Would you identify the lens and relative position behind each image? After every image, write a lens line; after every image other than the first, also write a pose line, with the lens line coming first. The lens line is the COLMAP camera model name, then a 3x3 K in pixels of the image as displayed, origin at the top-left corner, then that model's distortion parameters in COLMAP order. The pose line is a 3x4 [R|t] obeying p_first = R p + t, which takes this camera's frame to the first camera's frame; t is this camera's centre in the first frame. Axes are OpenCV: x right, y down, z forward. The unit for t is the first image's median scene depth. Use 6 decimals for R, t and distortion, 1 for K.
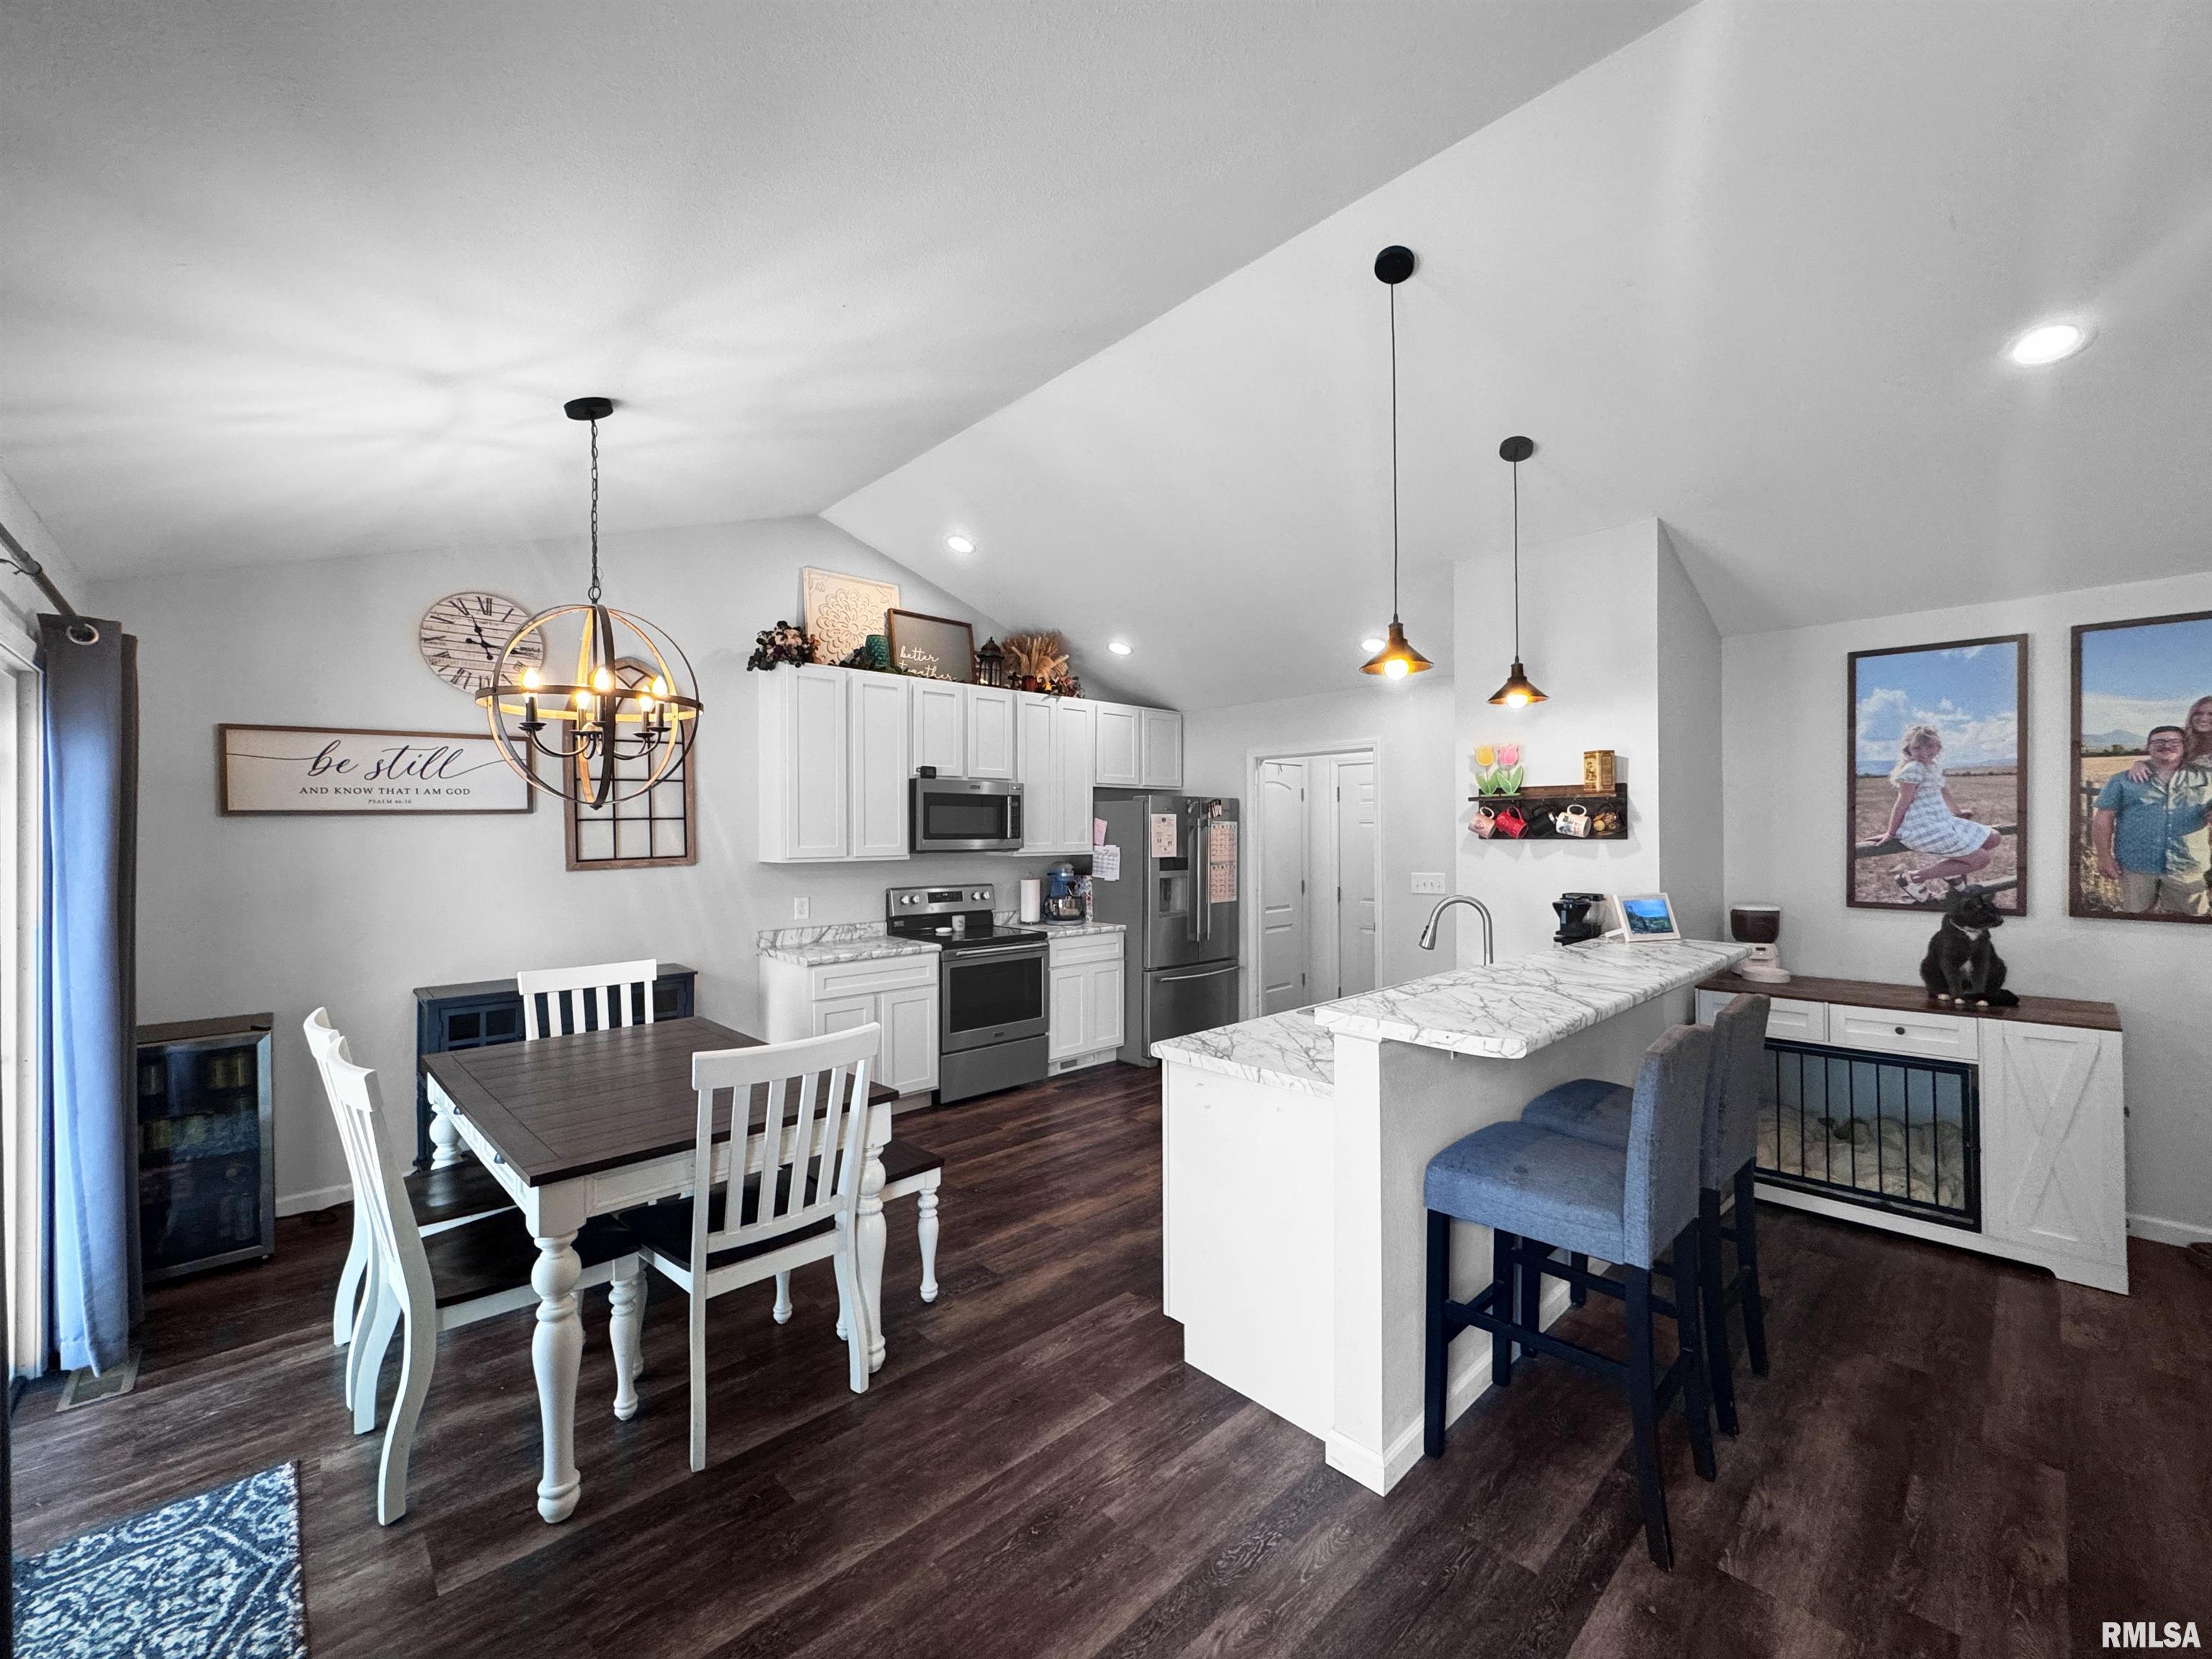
lens RADIAL K [[885.6, 0, 1115.0], [0, 885.6, 824.5], [0, 0, 1]] dist [-0.000150, 0.000082]
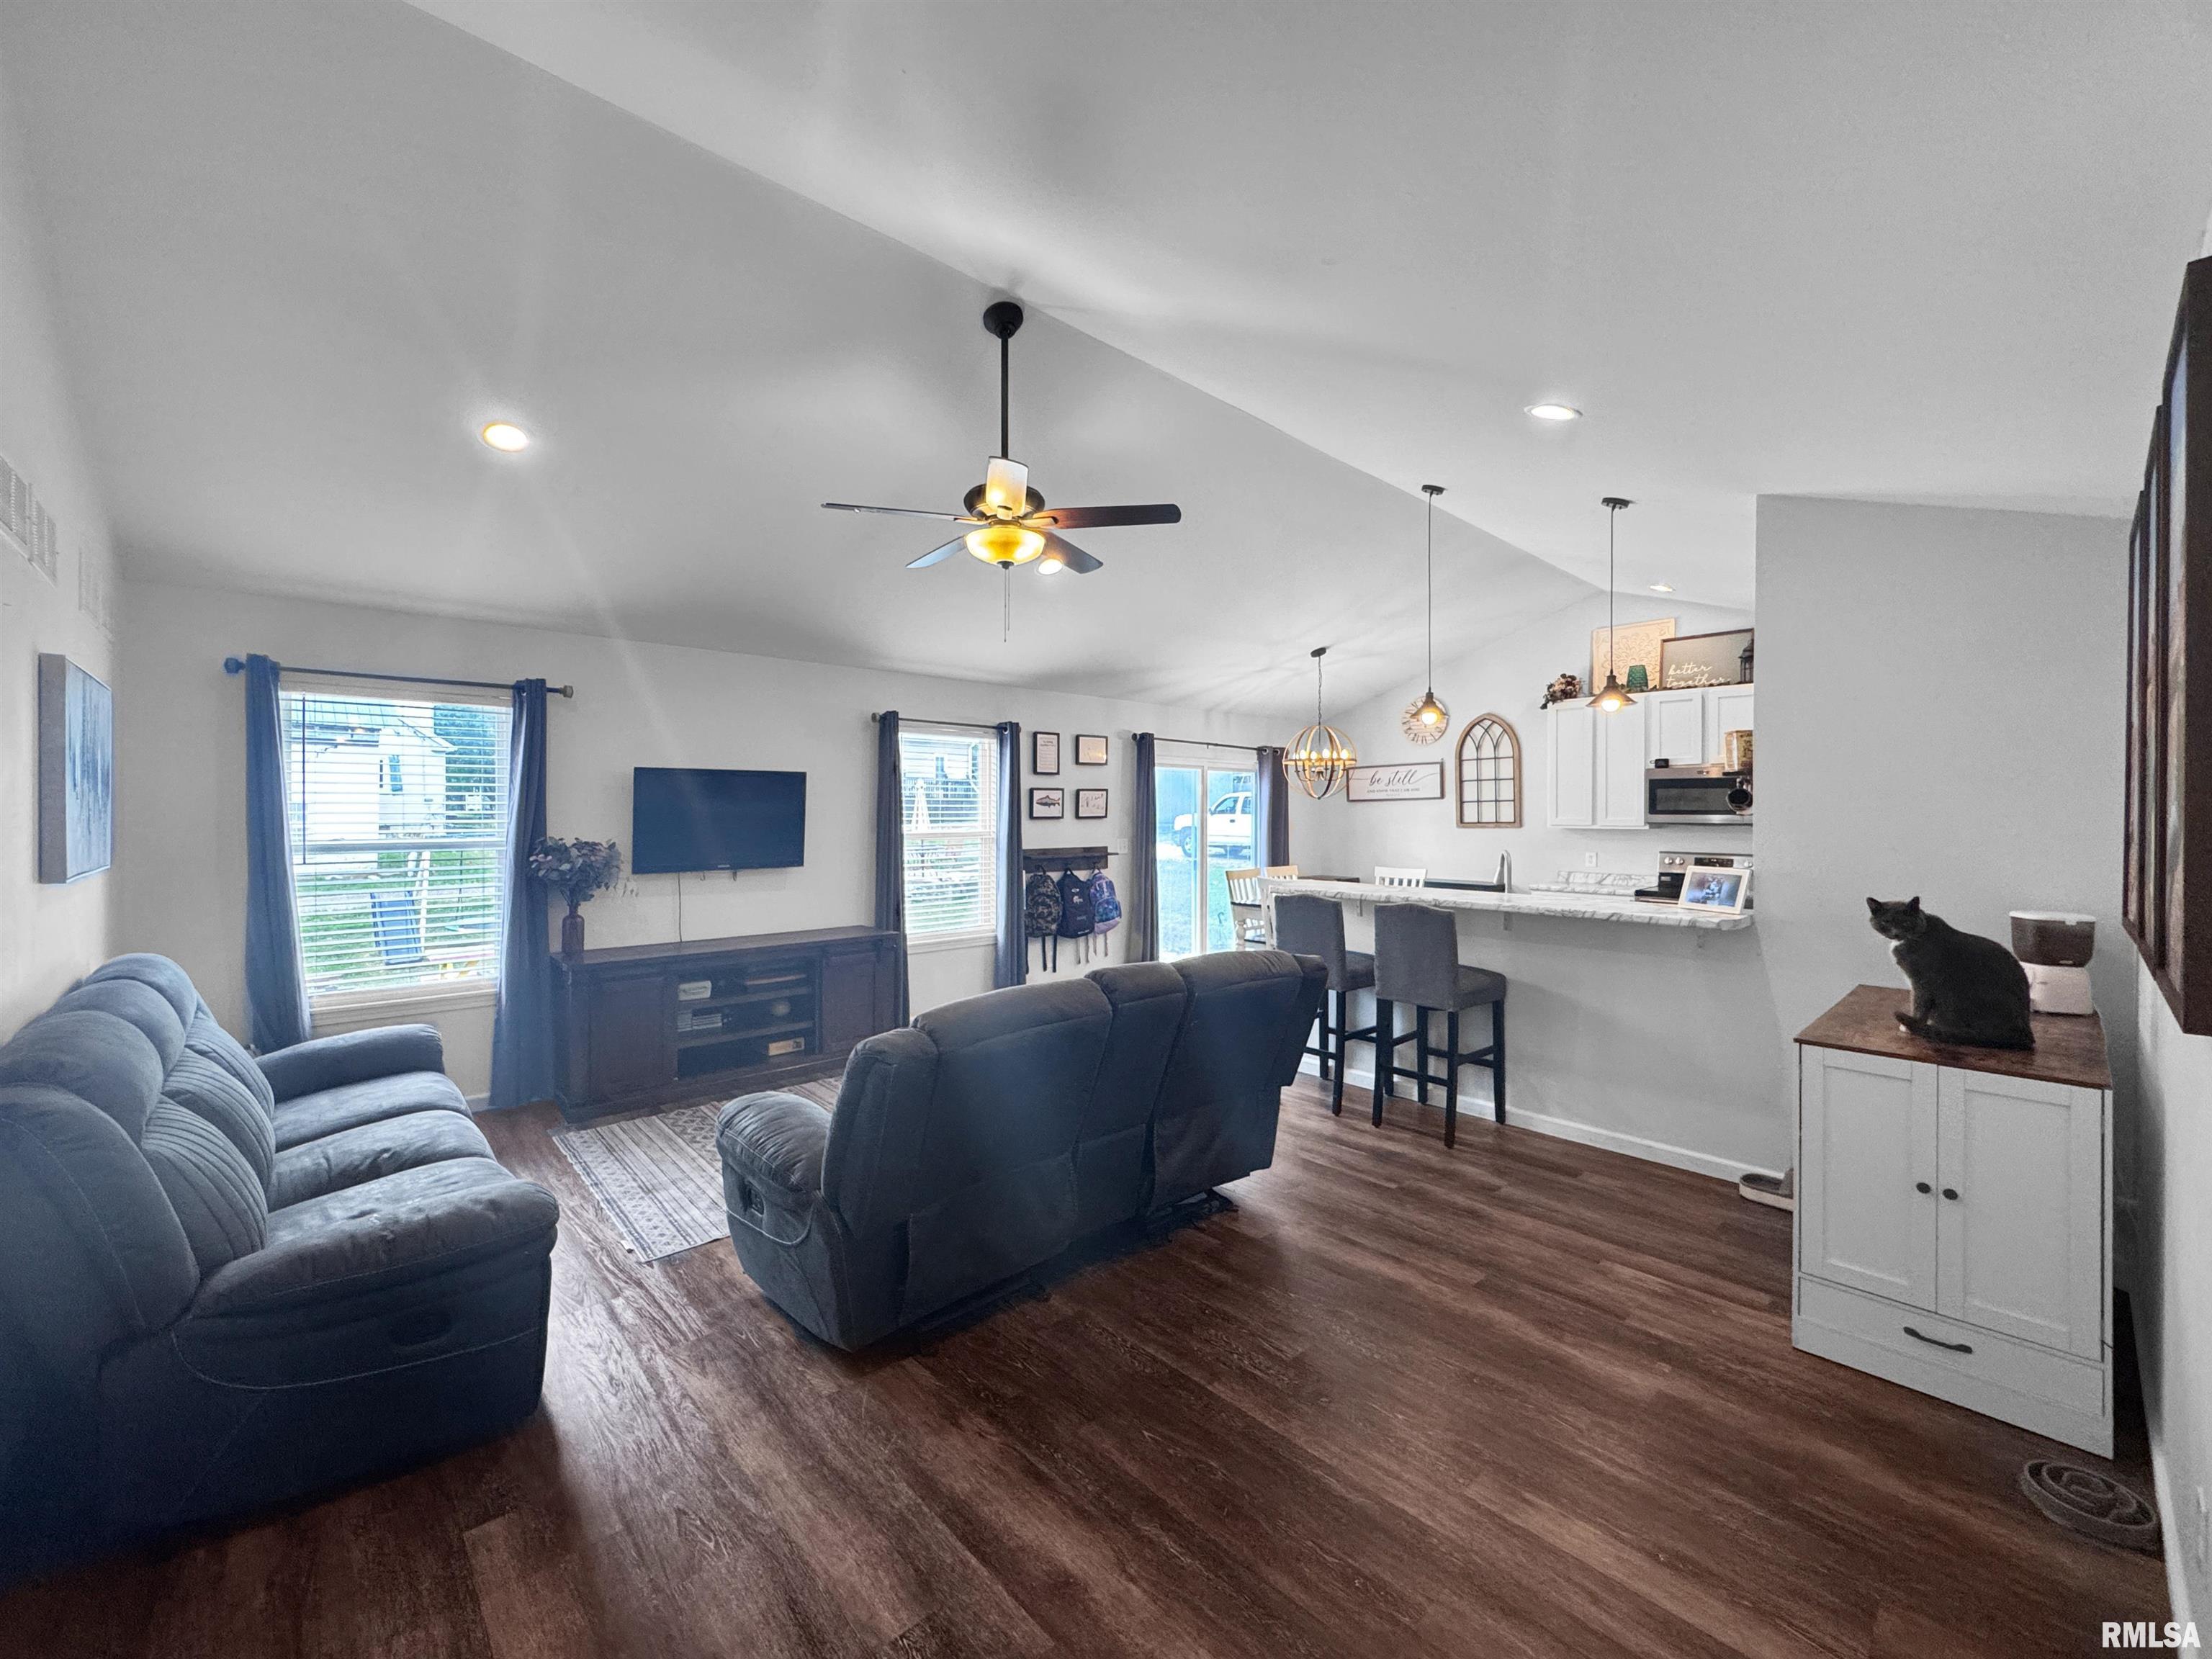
lens RADIAL K [[888.7, 0, 1096.0], [0, 888.7, 818.6], [0, 0, 1]] dist [-0.000763, 0.000135]
pose [[-0.024355, 0.012023, -0.999631, 1.693533], [0.003067, 0.999924, 0.011952, 0.006938], [0.999699, -0.002775, -0.024390, 0.294668]]
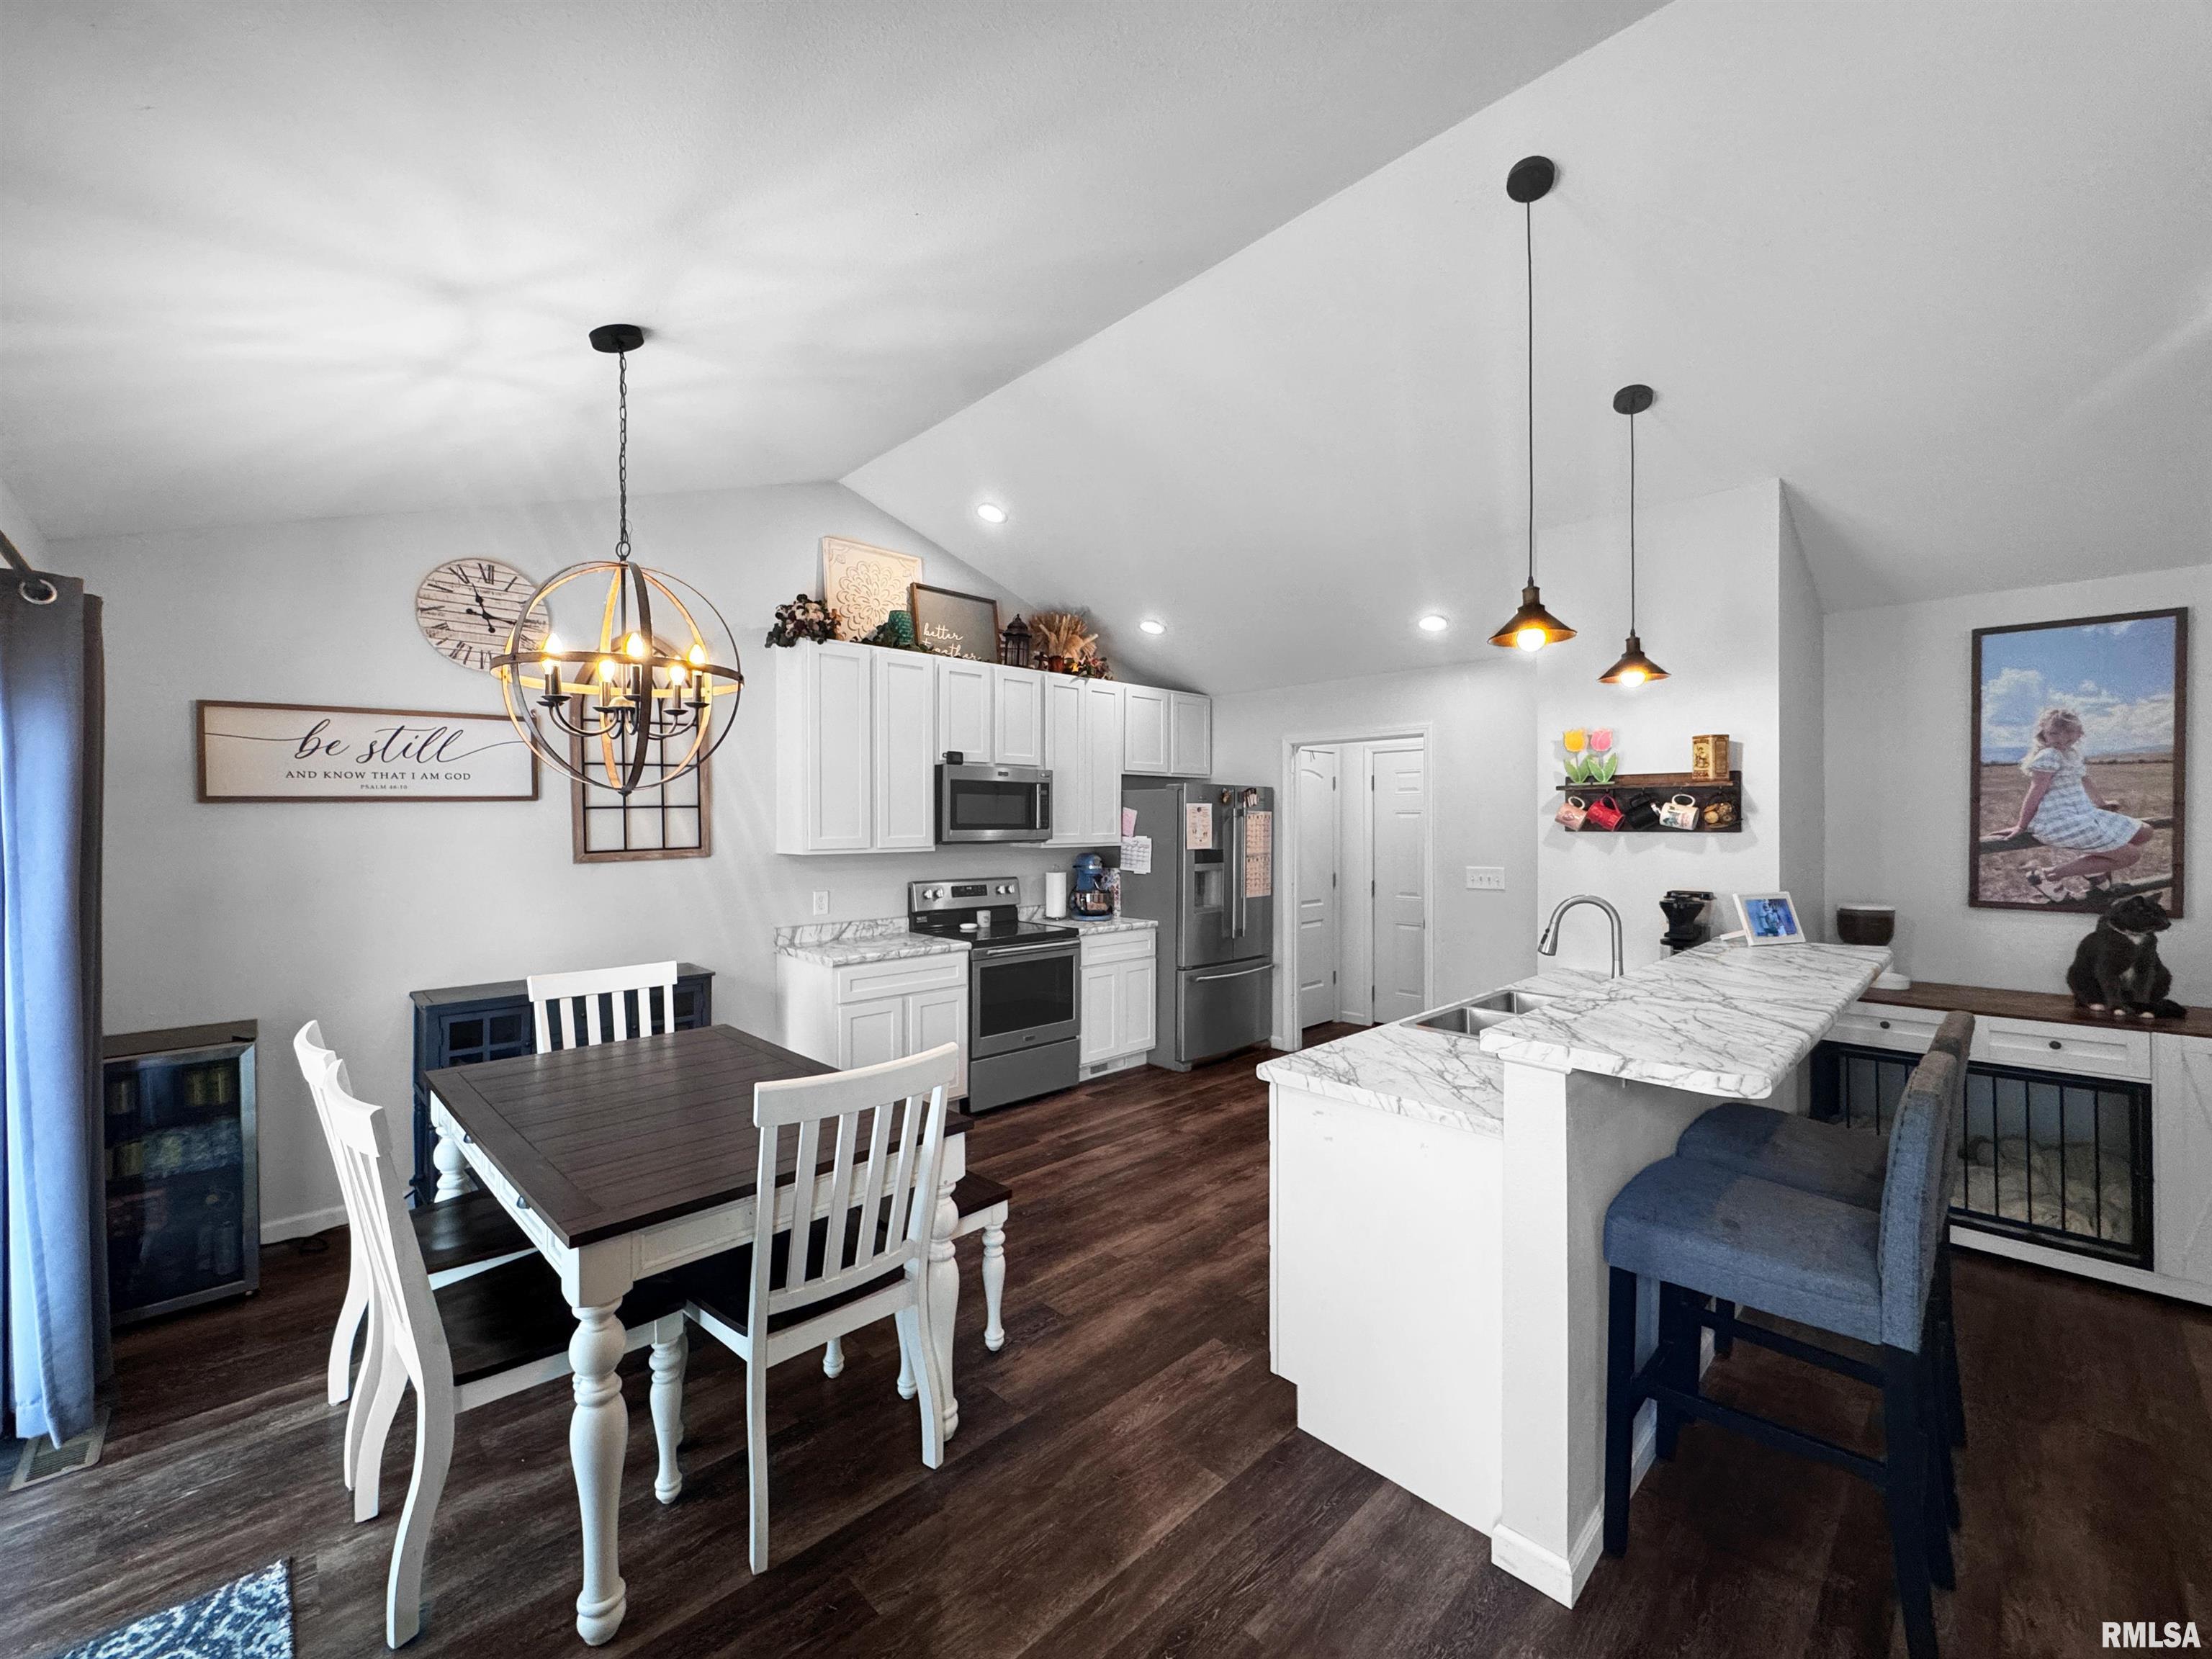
lens RADIAL K [[888.7, 0, 1096.0], [0, 888.7, 818.6], [0, 0, 1]] dist [-0.000763, 0.000135]
pose [[0.999996, 0.002882, -0.000417, -0.092688], [-0.002880, 0.999982, 0.005247, -0.000451], [0.000433, -0.005246, 0.999986, 0.093201]]
